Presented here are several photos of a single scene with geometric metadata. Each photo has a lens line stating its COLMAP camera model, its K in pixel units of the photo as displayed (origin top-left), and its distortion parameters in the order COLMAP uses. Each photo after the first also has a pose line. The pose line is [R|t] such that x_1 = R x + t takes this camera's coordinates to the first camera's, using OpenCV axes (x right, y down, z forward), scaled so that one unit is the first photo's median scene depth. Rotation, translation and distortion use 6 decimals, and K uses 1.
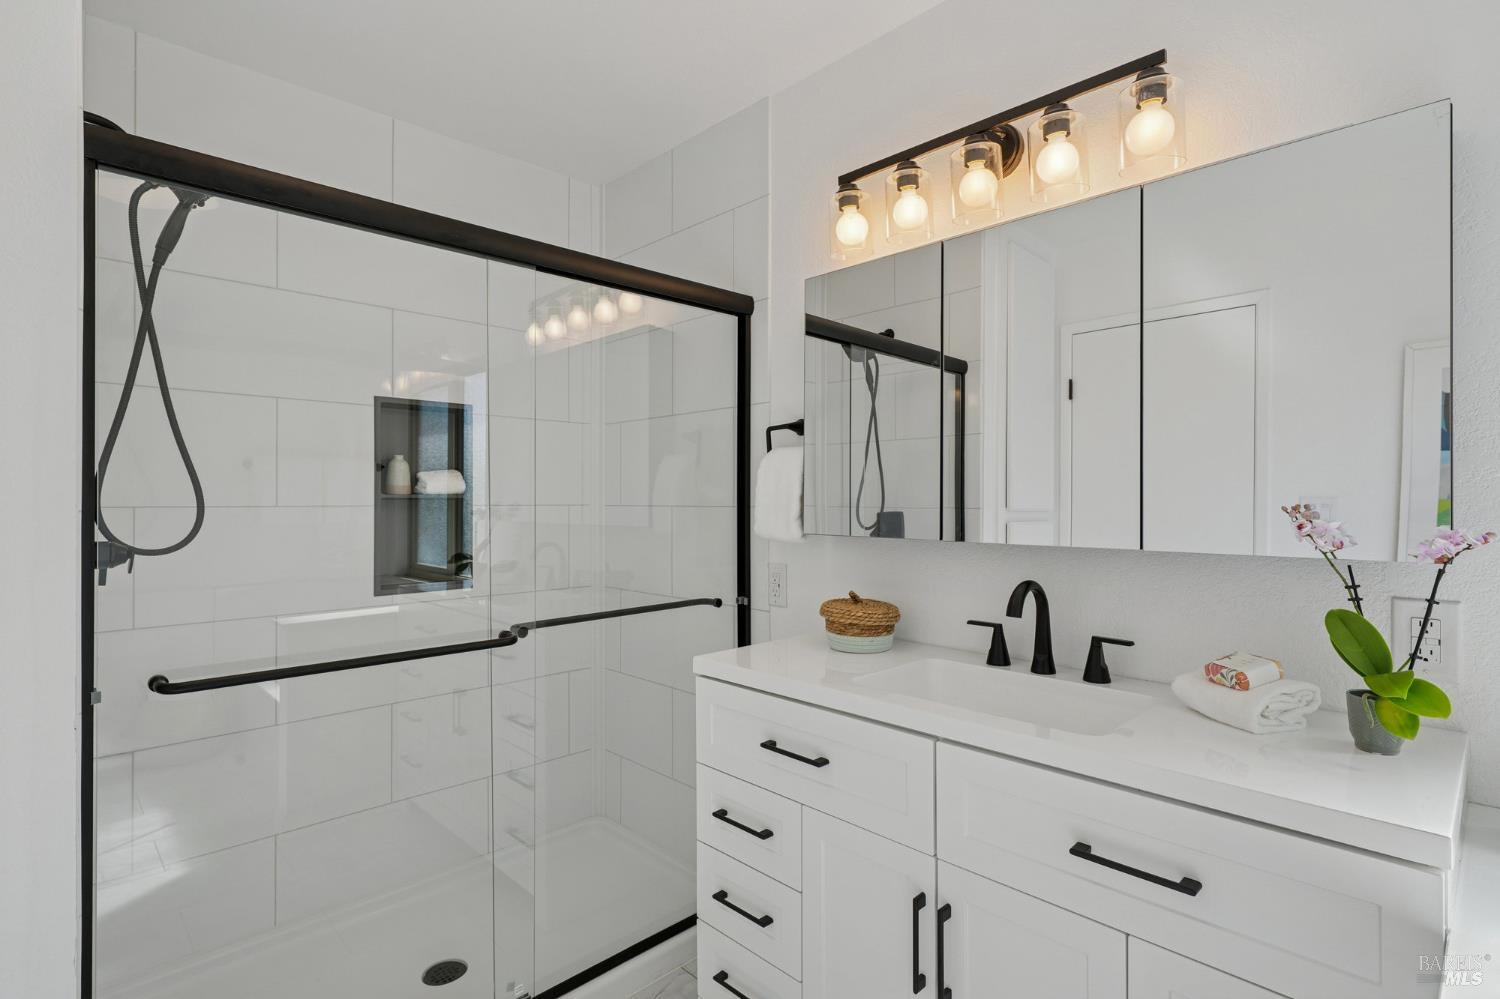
lens RADIAL K [[745.6, 0, 749.0], [0, 745.6, 497.4], [0, 0, 1]] dist [0.001378, -0.000594]
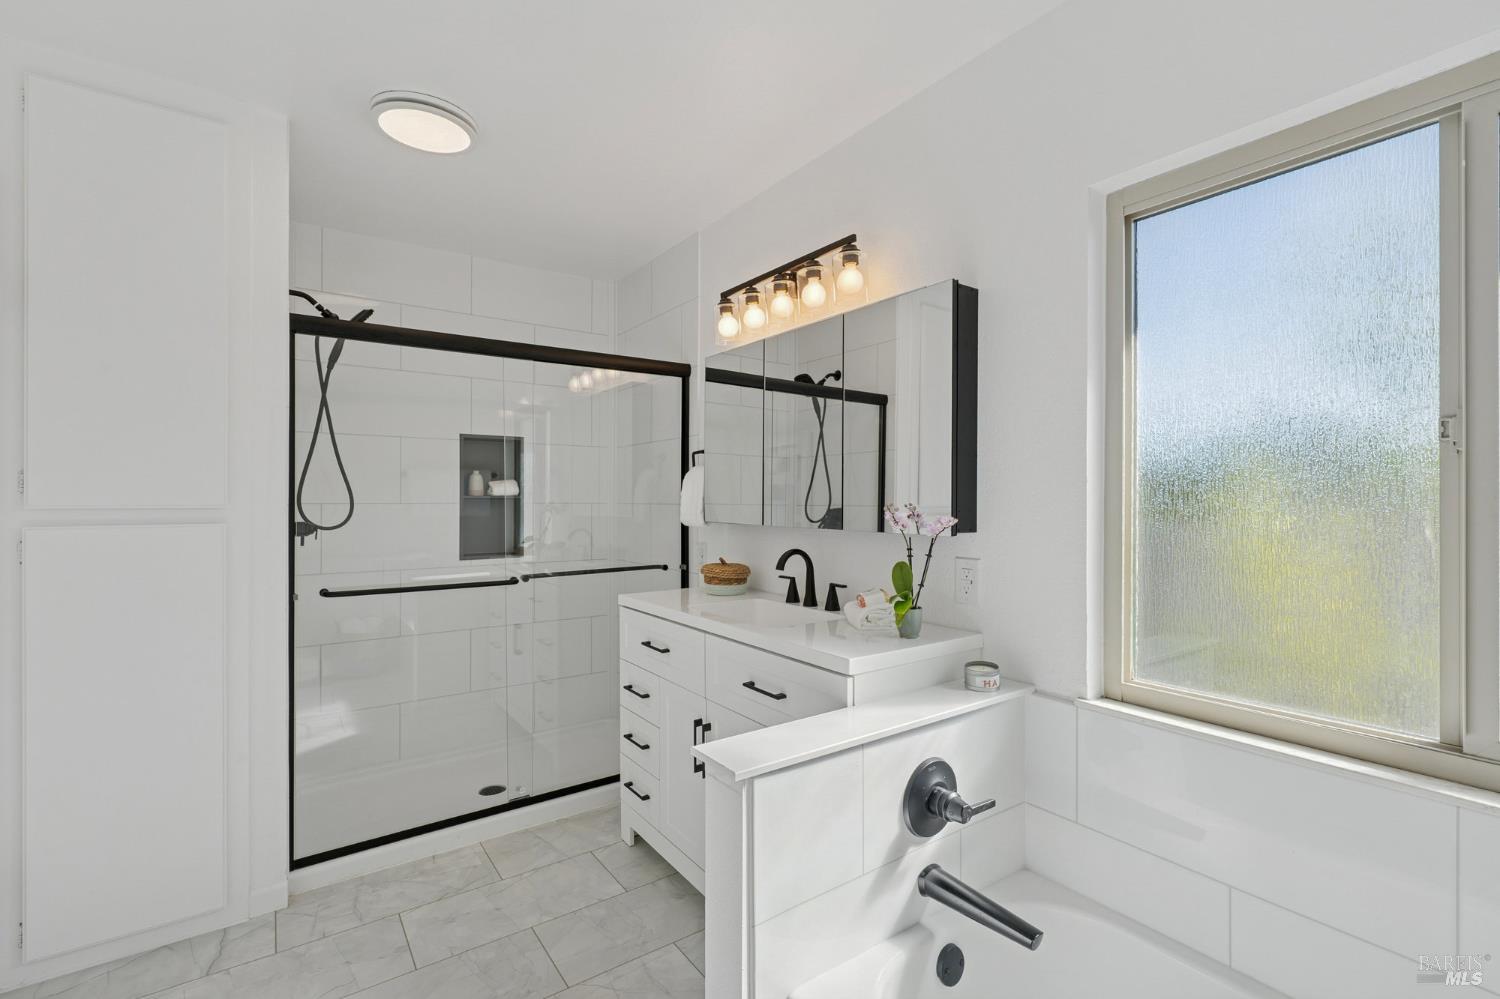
lens RADIAL K [[688.2, 0, 750.0], [0, 688.2, 499.5], [0, 0, 1]] dist [0.000020, -0.000123]
pose [[0.987103, 0.001502, -0.160082, 0.450277], [-0.000799, 0.999990, 0.004454, -0.004696], [0.160087, -0.004269, 0.987094, -0.453329]]
